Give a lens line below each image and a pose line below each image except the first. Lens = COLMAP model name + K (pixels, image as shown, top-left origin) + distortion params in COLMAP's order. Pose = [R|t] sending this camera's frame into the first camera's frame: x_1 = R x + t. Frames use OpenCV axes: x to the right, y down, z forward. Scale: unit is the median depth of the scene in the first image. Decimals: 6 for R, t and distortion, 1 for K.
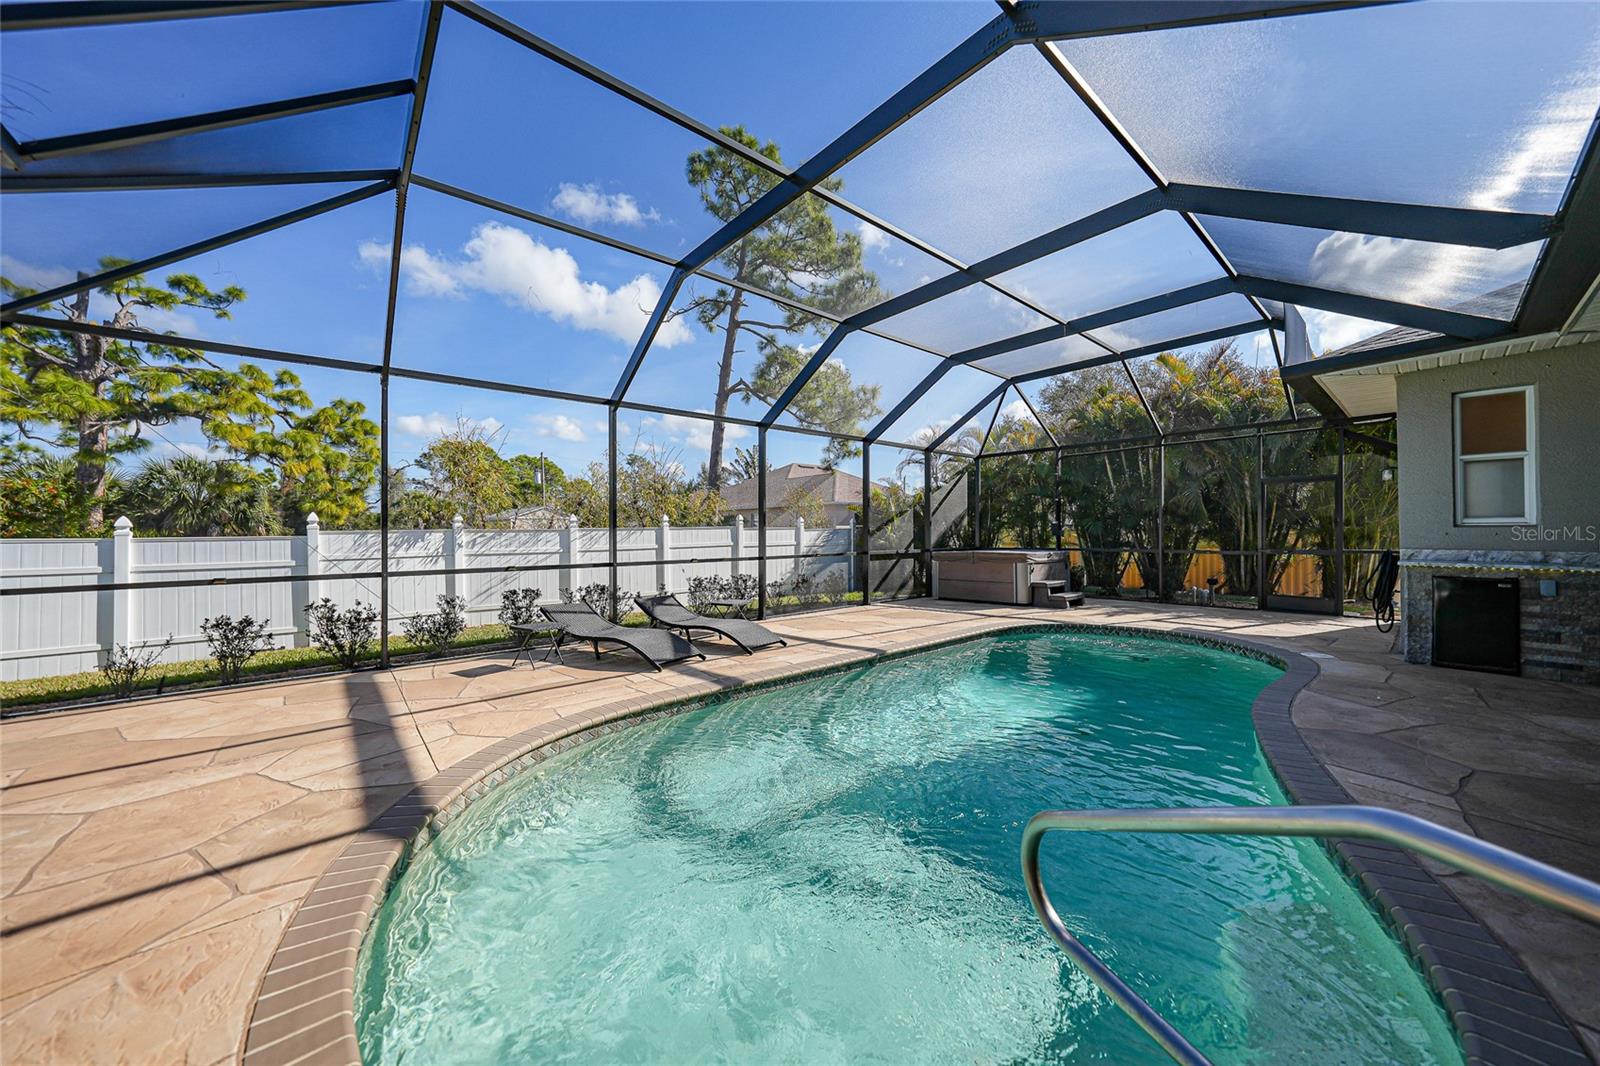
lens RADIAL K [[566.5, 0, 795.4], [0, 566.5, 529.1], [0, 0, 1]] dist [-0.028470, 0.007513]
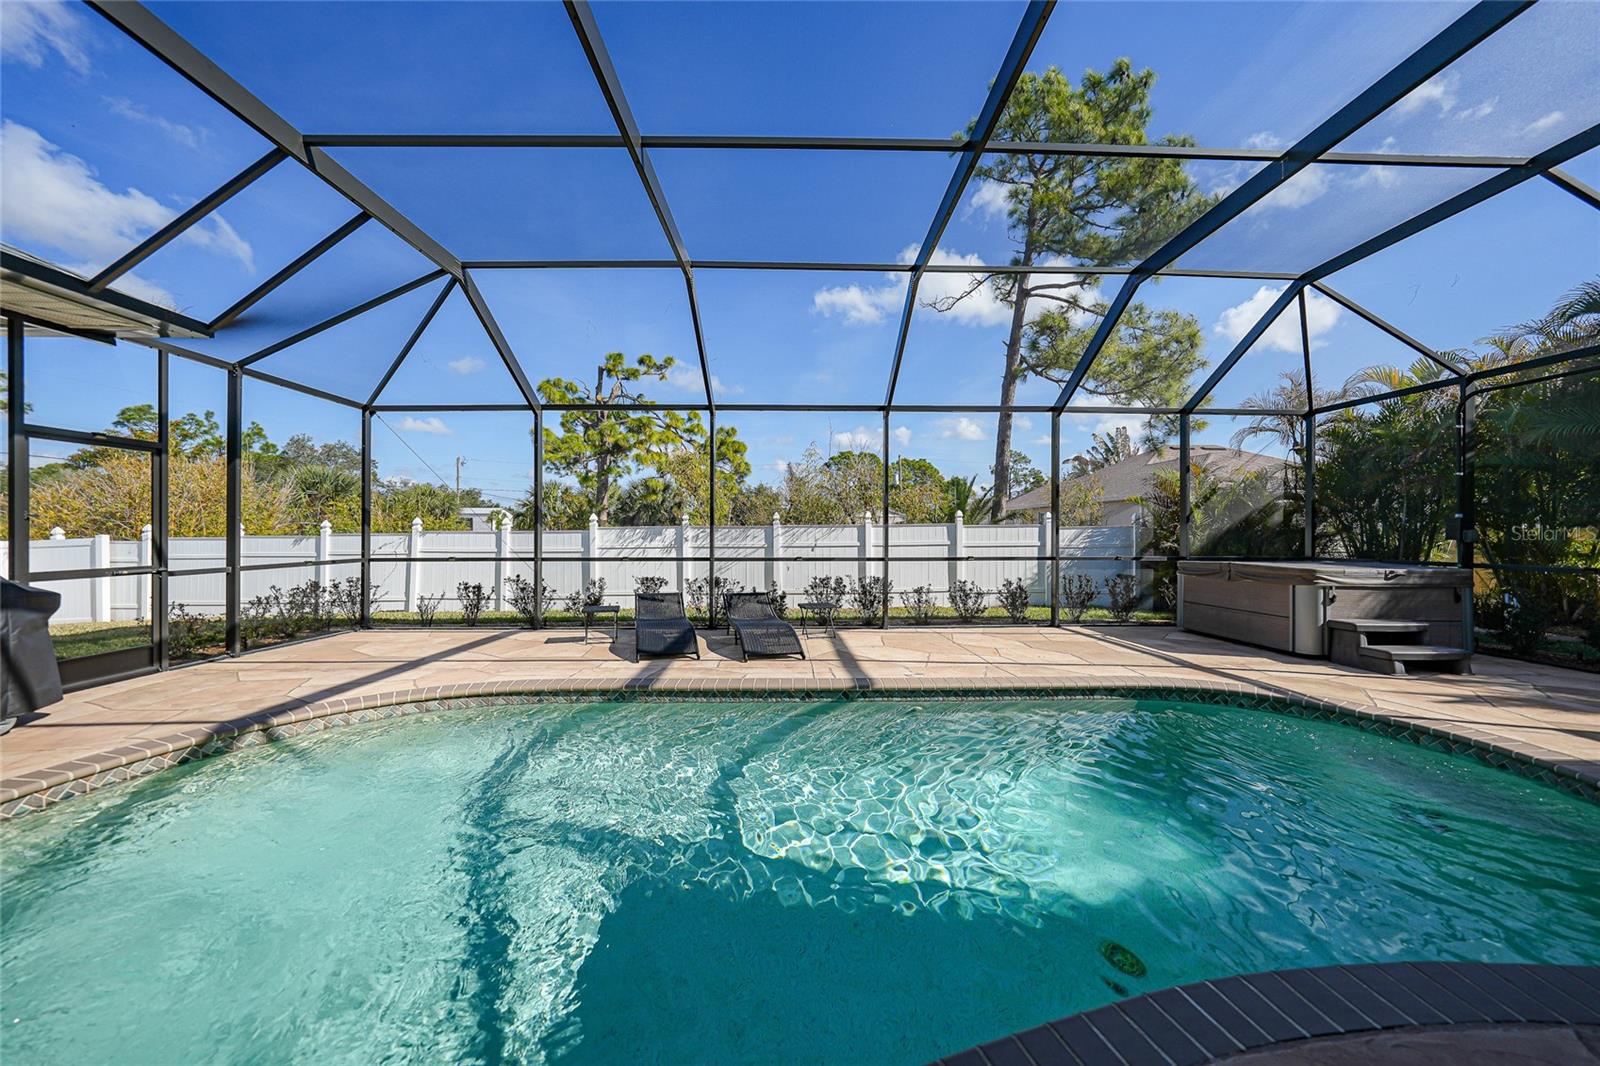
lens RADIAL K [[550.6, 0, 801.5], [0, 550.6, 536.1], [0, 0, 1]] dist [0.000142, -0.004985]
pose [[0.776435, 0.014113, -0.630039, 0.337205], [-0.001540, 0.999789, 0.020498, -0.002562], [0.630195, -0.014945, 0.776293, 0.211361]]
